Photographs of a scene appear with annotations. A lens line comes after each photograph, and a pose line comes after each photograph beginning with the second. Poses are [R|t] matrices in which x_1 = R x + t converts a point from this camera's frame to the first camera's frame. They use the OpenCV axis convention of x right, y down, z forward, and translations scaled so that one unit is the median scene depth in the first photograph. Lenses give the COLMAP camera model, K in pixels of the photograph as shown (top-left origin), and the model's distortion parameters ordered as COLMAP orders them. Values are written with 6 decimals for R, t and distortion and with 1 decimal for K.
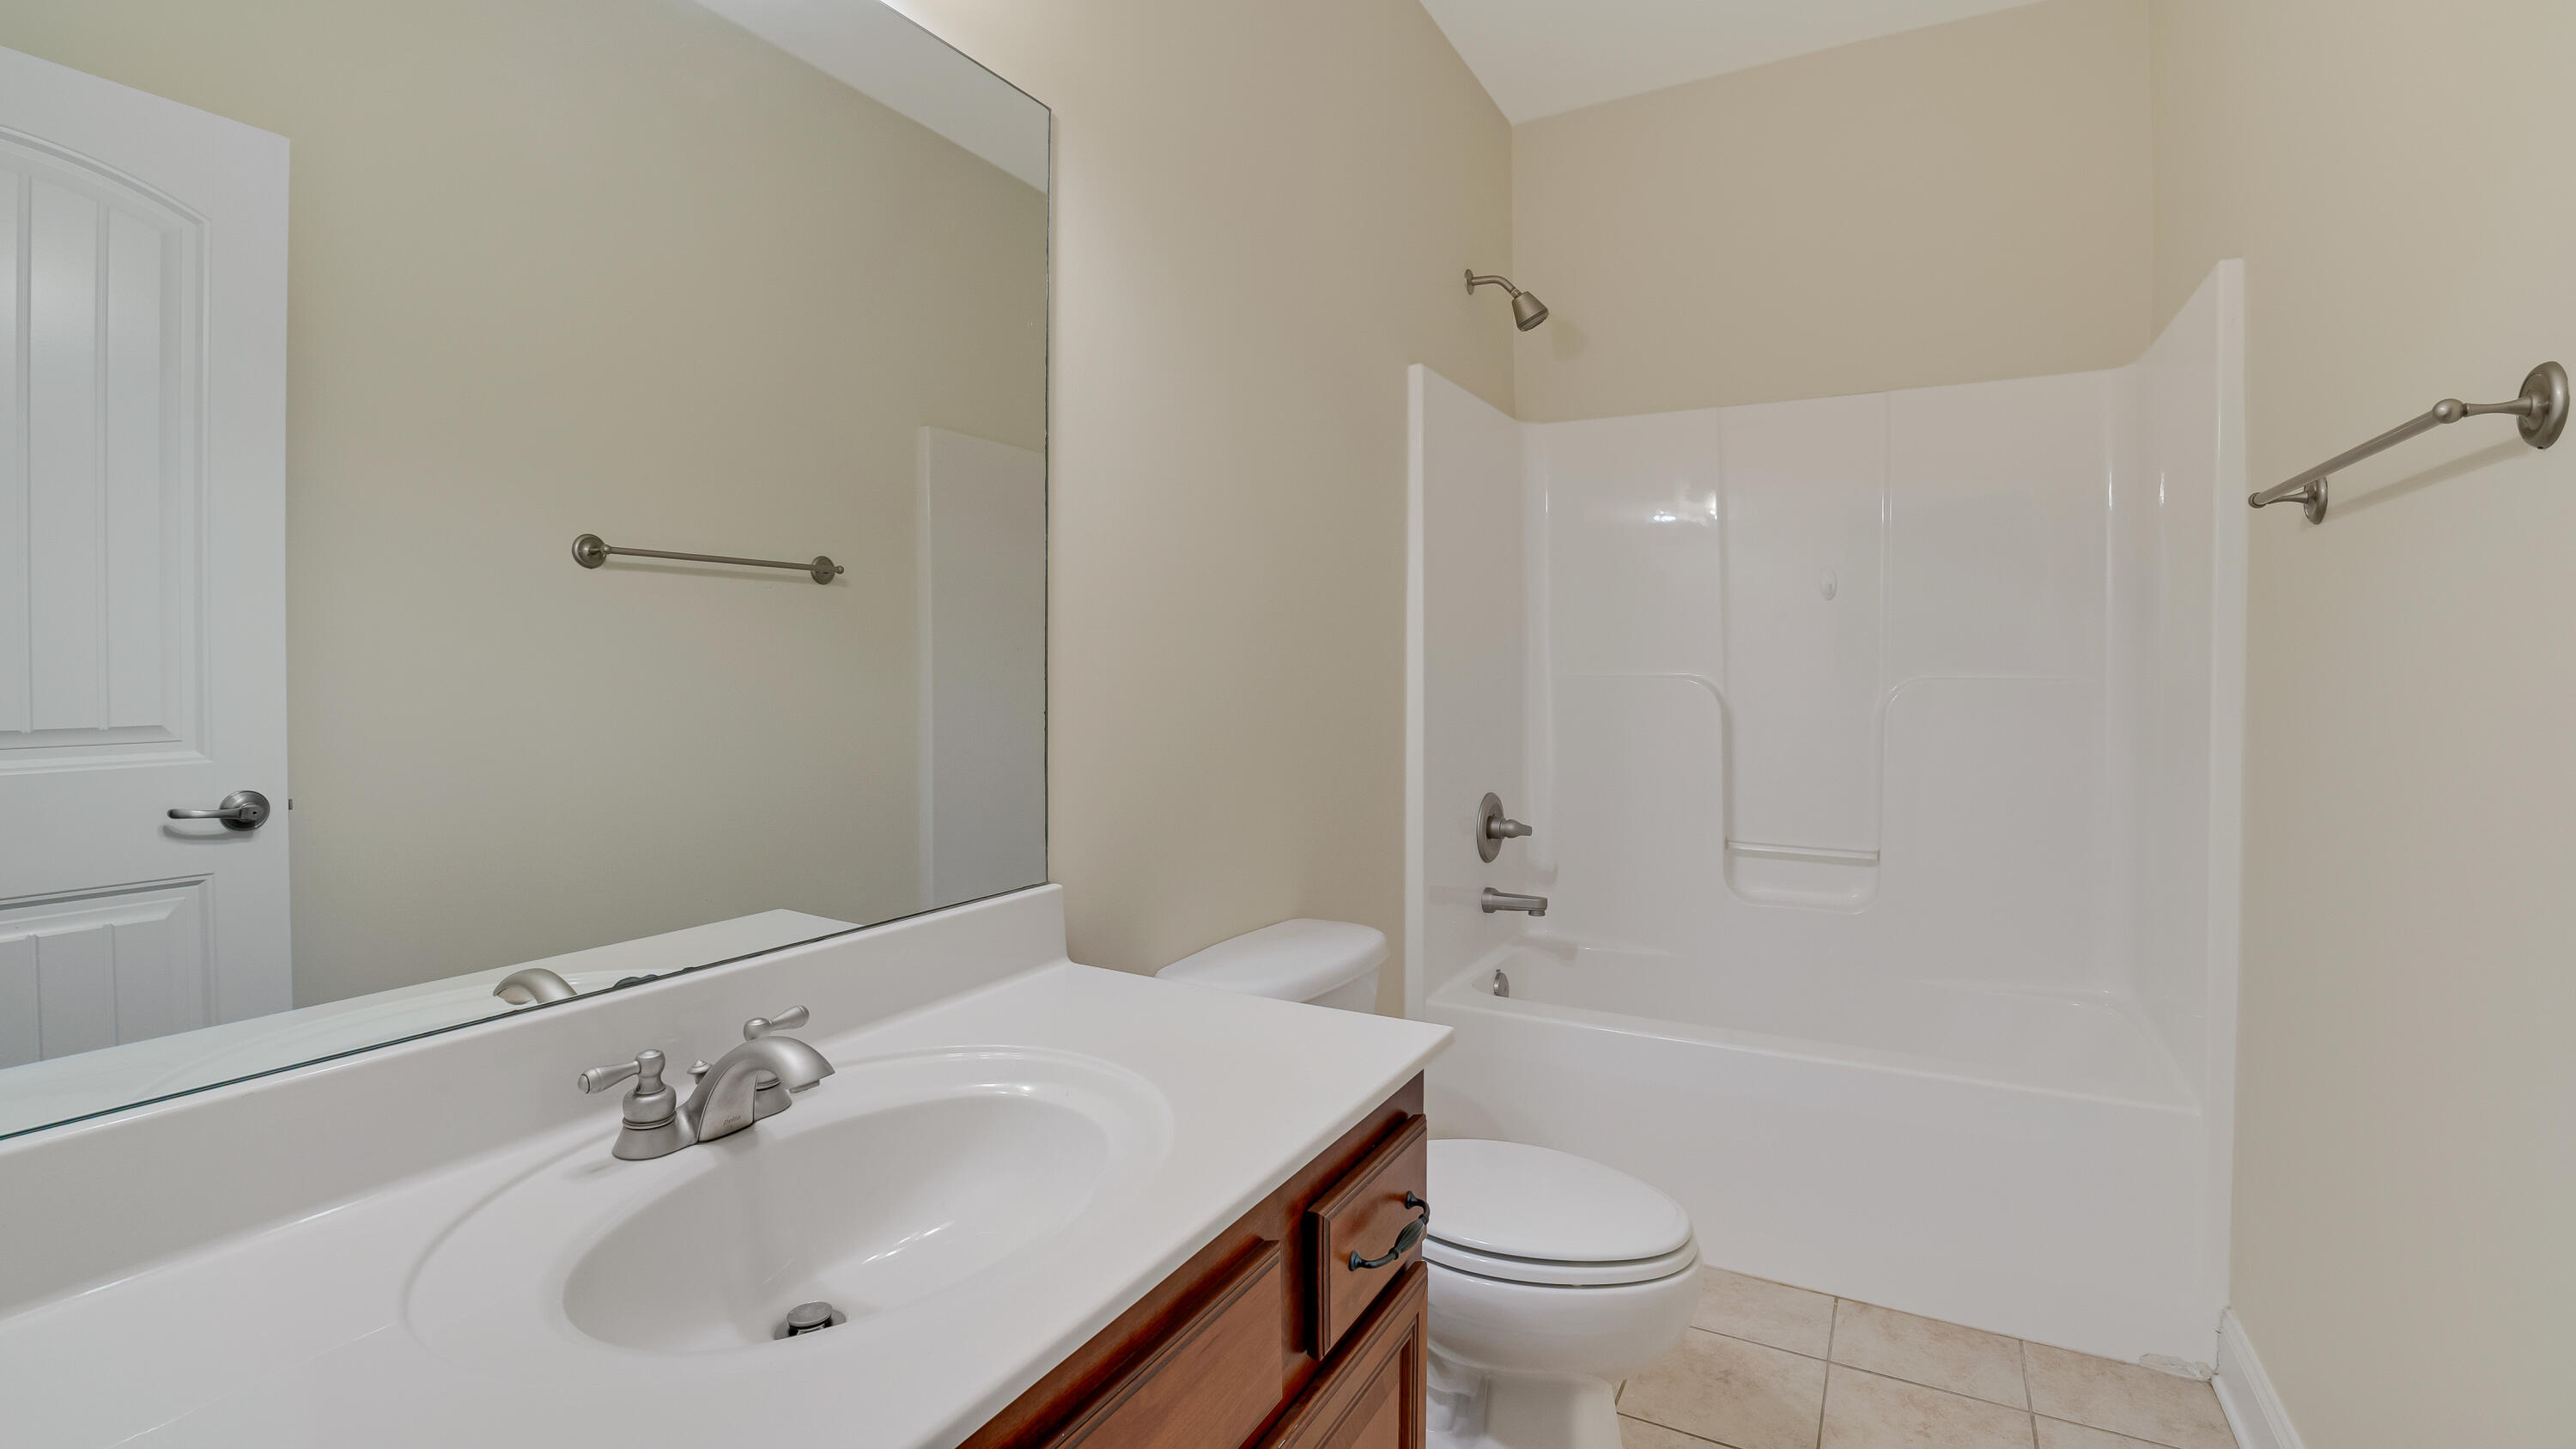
lens RADIAL K [[1133.9, 0, 1292.8], [0, 1133.9, 687.2], [0, 0, 1]] dist [-0.041008, 0.000136]
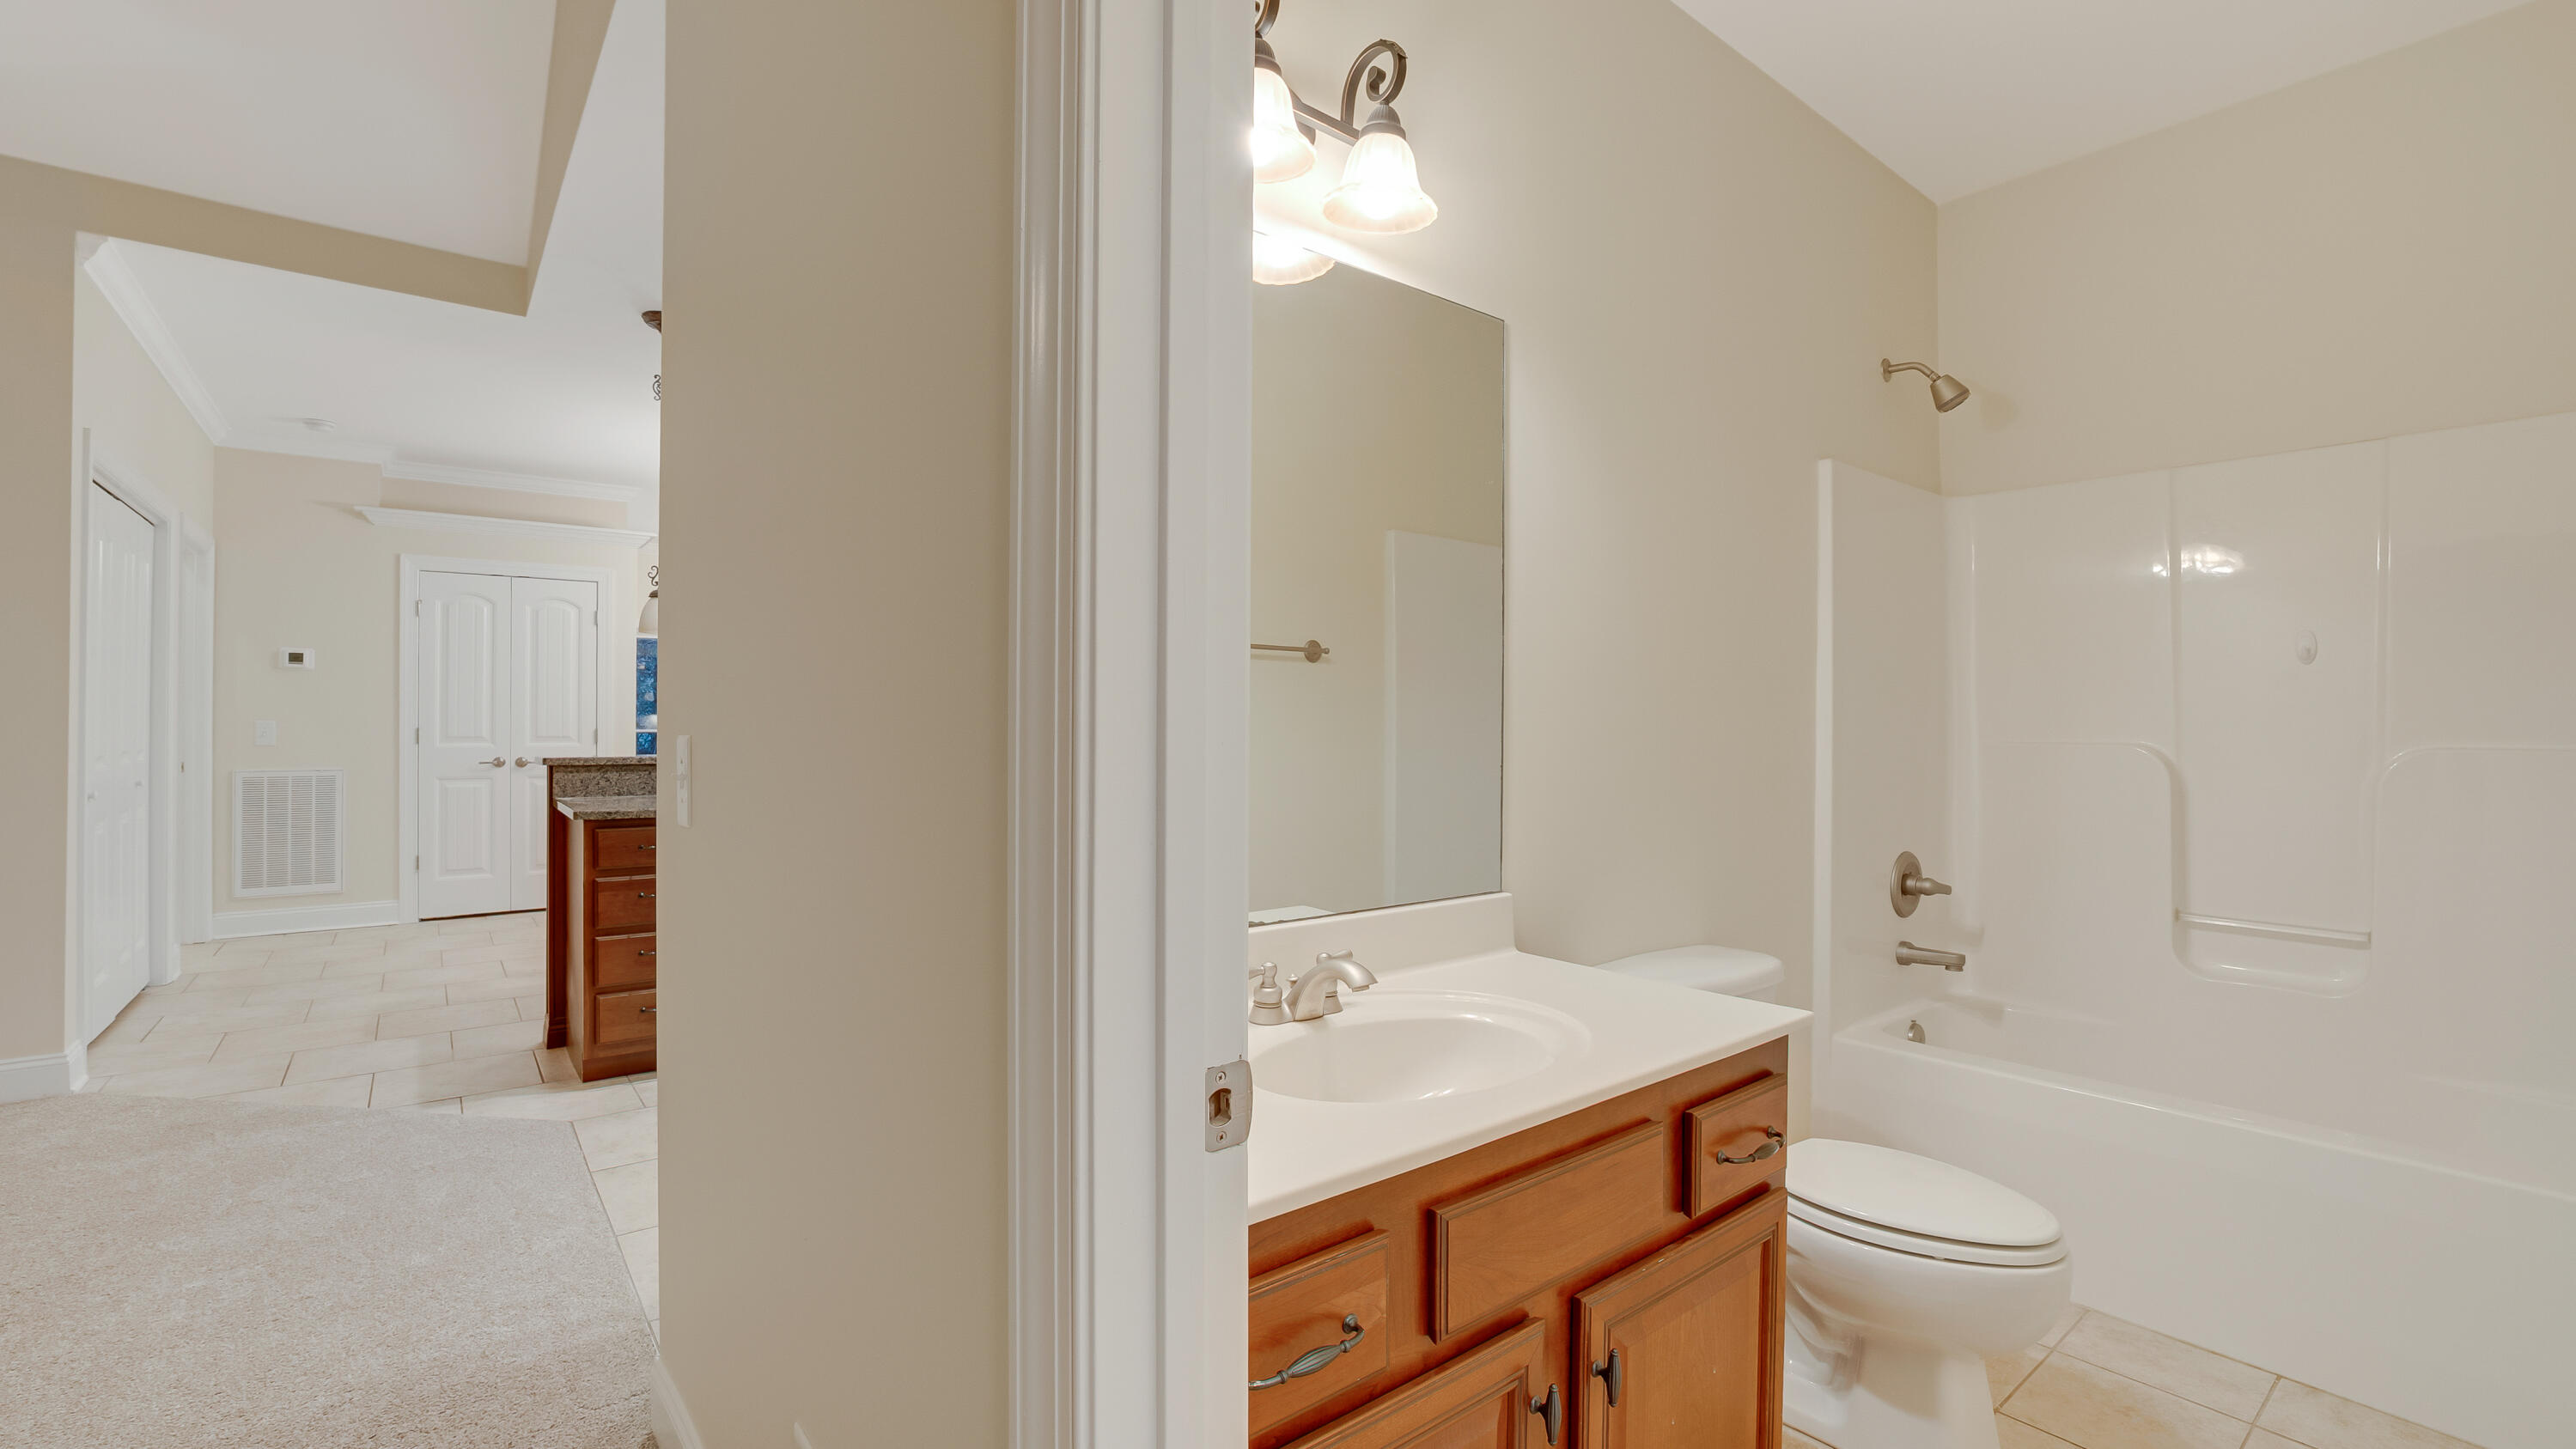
lens RADIAL K [[1113.3, 0, 1288.0], [0, 1113.3, 724.5], [0, 0, 1]] dist [-0.023170, 0.000840]
pose [[0.928244, 0.005316, -0.371934, 0.029037], [-0.012276, 0.999791, -0.016348, -0.001606], [0.371769, 0.019741, 0.928115, -0.229802]]
